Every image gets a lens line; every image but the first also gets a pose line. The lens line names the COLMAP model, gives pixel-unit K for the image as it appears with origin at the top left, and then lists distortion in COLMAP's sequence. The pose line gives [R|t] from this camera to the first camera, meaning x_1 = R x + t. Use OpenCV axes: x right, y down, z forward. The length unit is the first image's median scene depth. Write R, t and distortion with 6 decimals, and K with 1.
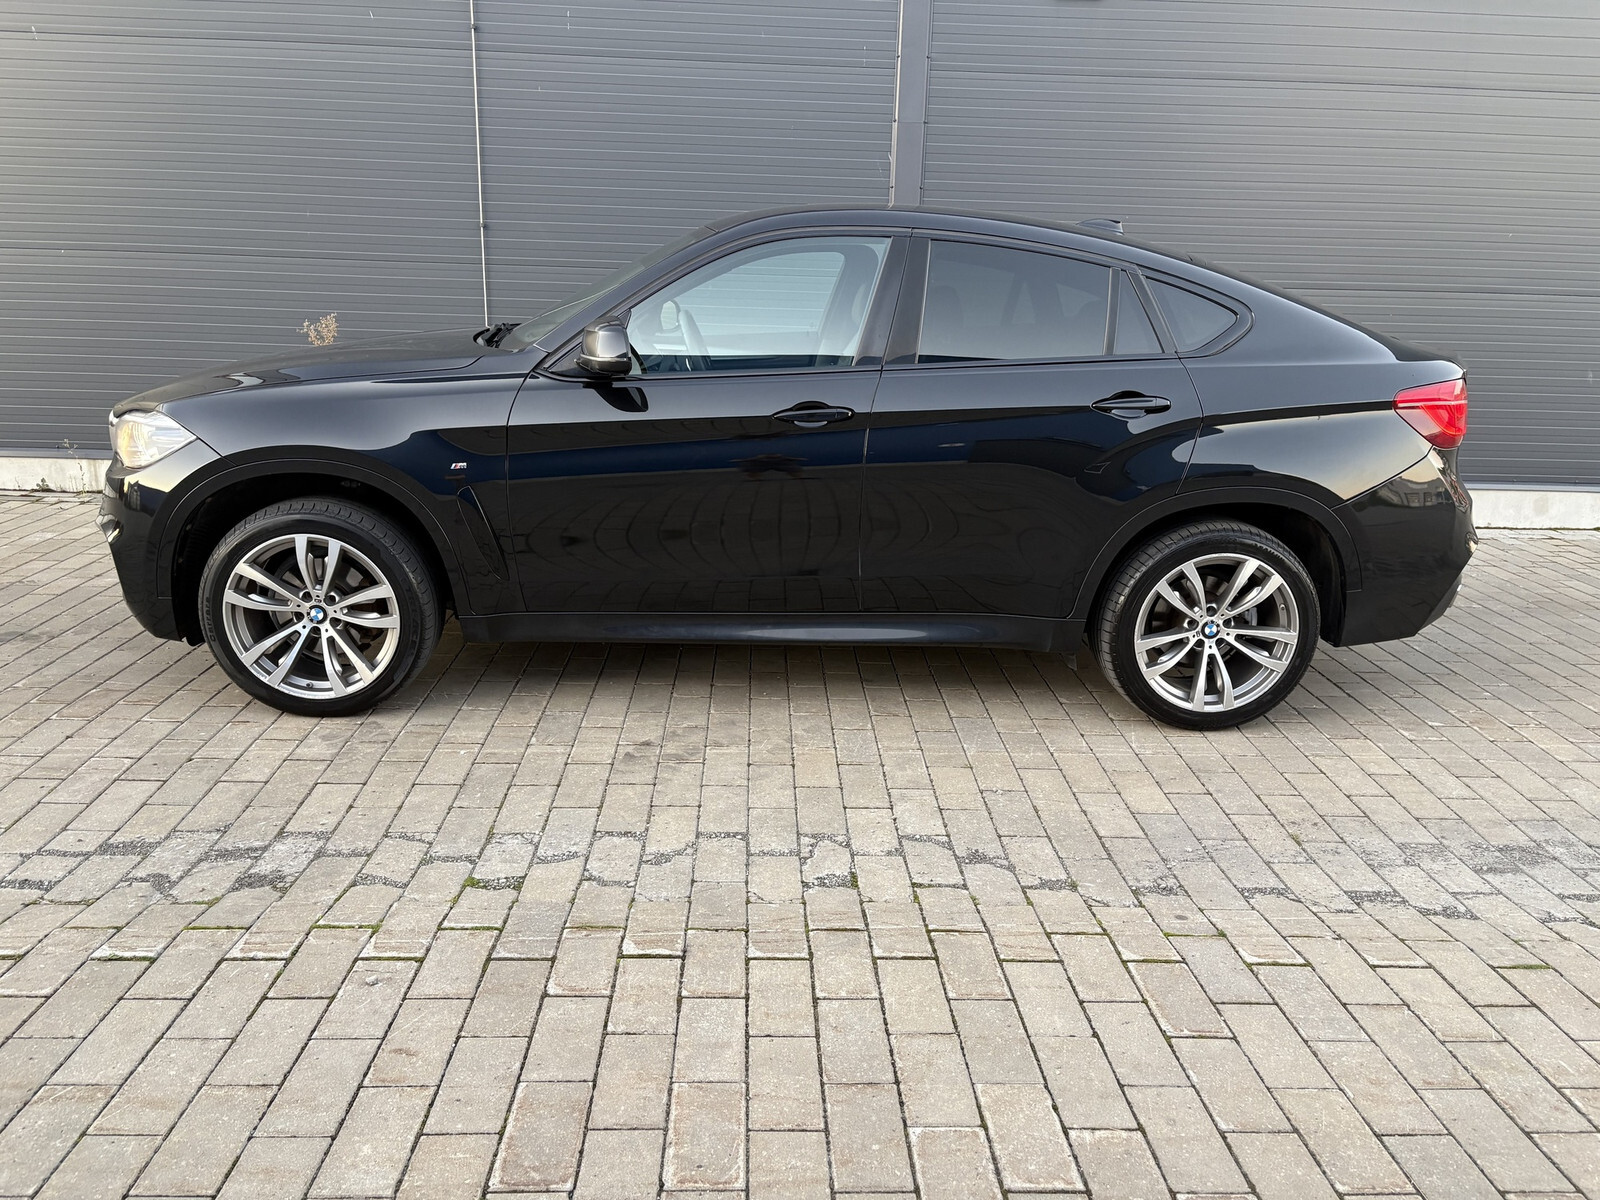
lens RADIAL K [[1203.6, 0, 809.4], [0, 1203.6, 596.7], [0, 0, 1]] dist [0.049503, -0.045118]
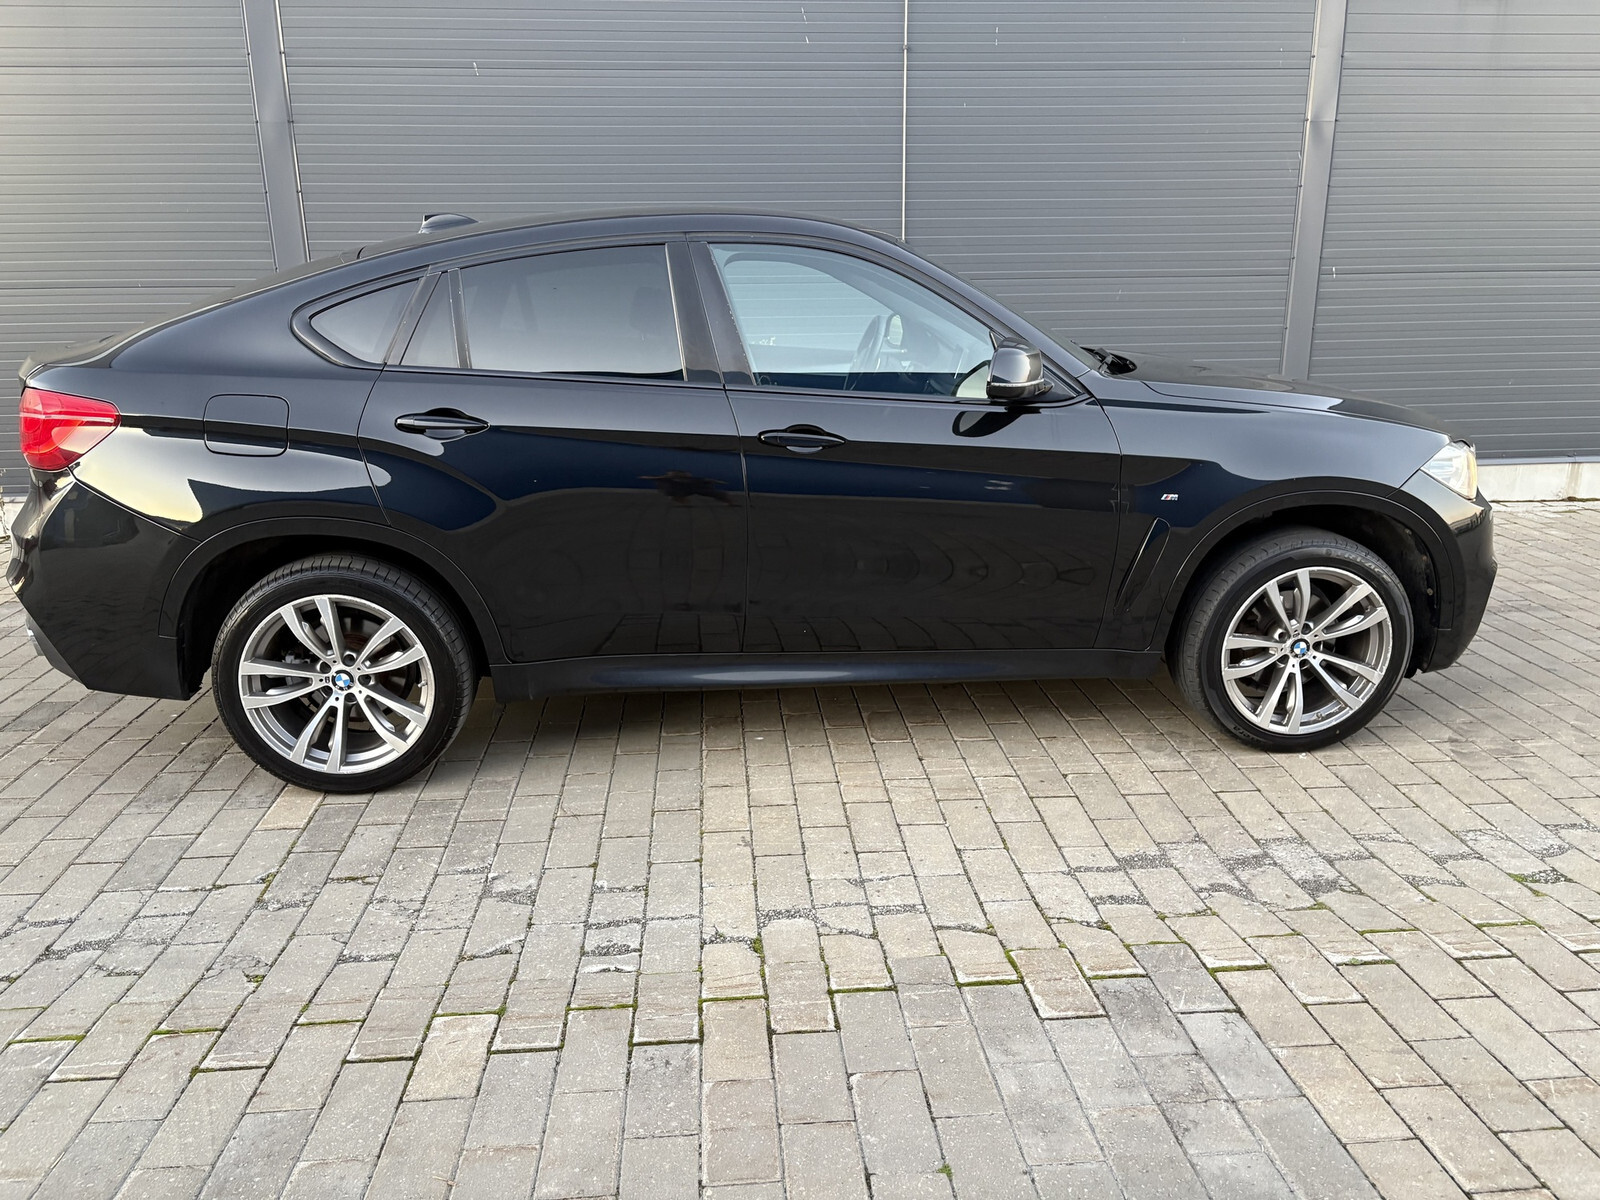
lens RADIAL K [[1203.6, 0, 812.0], [0, 1203.6, 598.3], [0, 0, 1]] dist [0.049503, -0.045118]
pose [[0.998292, -0.049523, 0.031001, -0.697683], [0.049488, 0.998773, 0.001900, -0.026495], [-0.031057, -0.000362, 0.999518, -0.015690]]
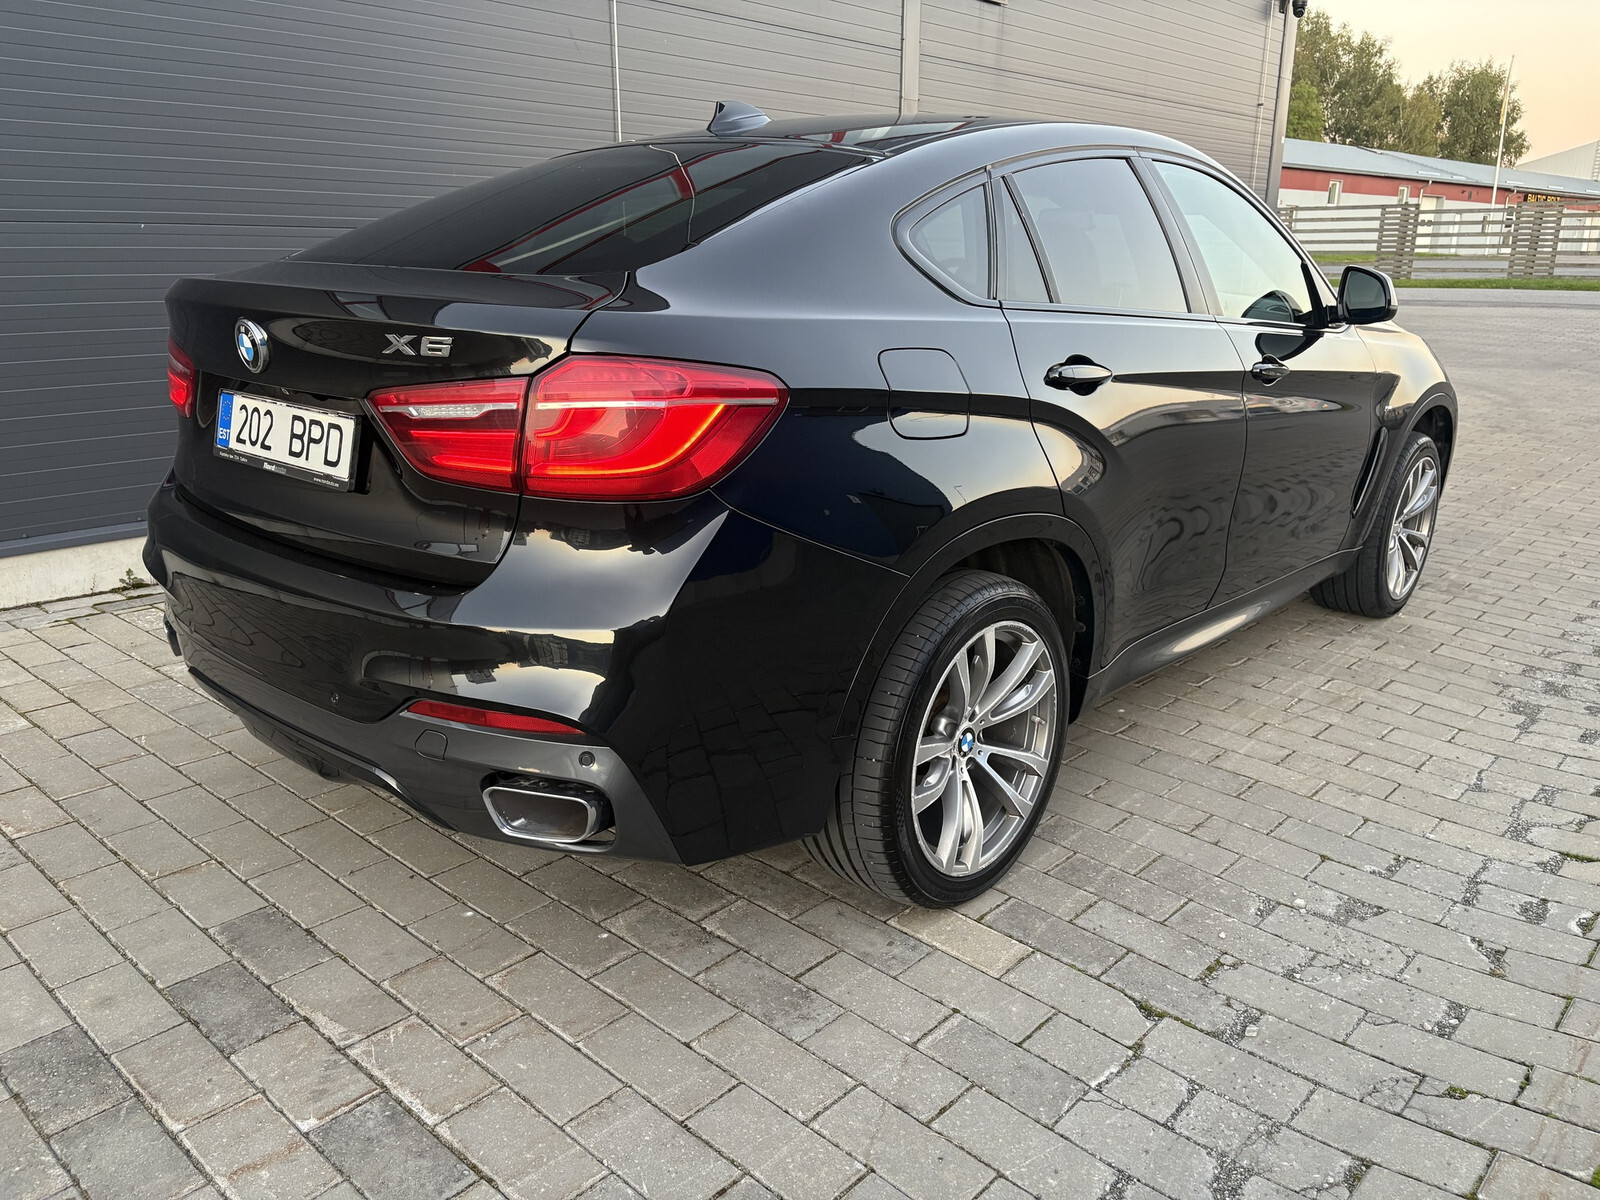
lens RADIAL K [[1203.6, 0, 803.9], [0, 1203.6, 593.6], [0, 0, 1]] dist [0.049503, -0.045118]
pose [[0.701407, -0.218837, 0.678335, -1.510765], [0.201352, 0.973772, 0.105946, -0.146119], [-0.683729, 0.062273, 0.727074, 0.485239]]
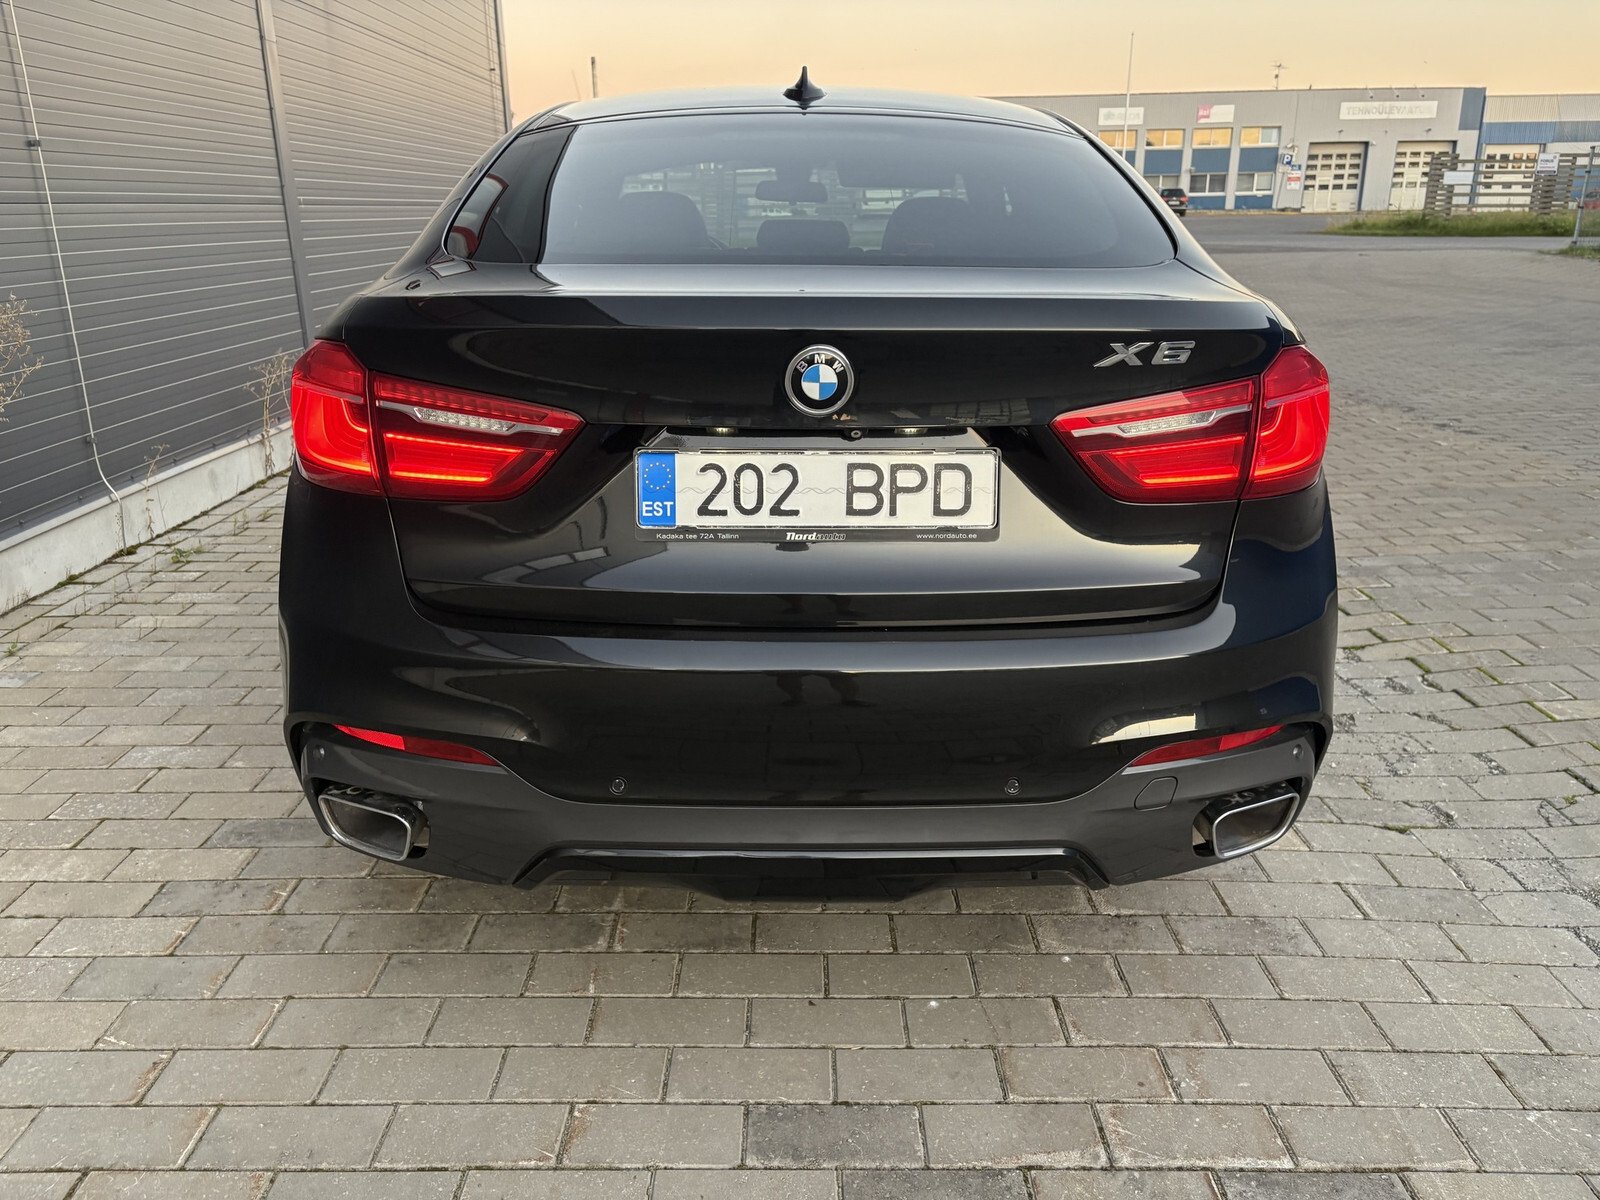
lens RADIAL K [[1203.6, 0, 801.1], [0, 1203.6, 599.8], [0, 0, 1]] dist [0.049503, -0.045118]
pose [[0.037973, -0.335028, 0.941443, -1.705454], [0.269776, 0.910577, 0.313163, -0.312088], [-0.962174, 0.242087, 0.124960, 1.028926]]
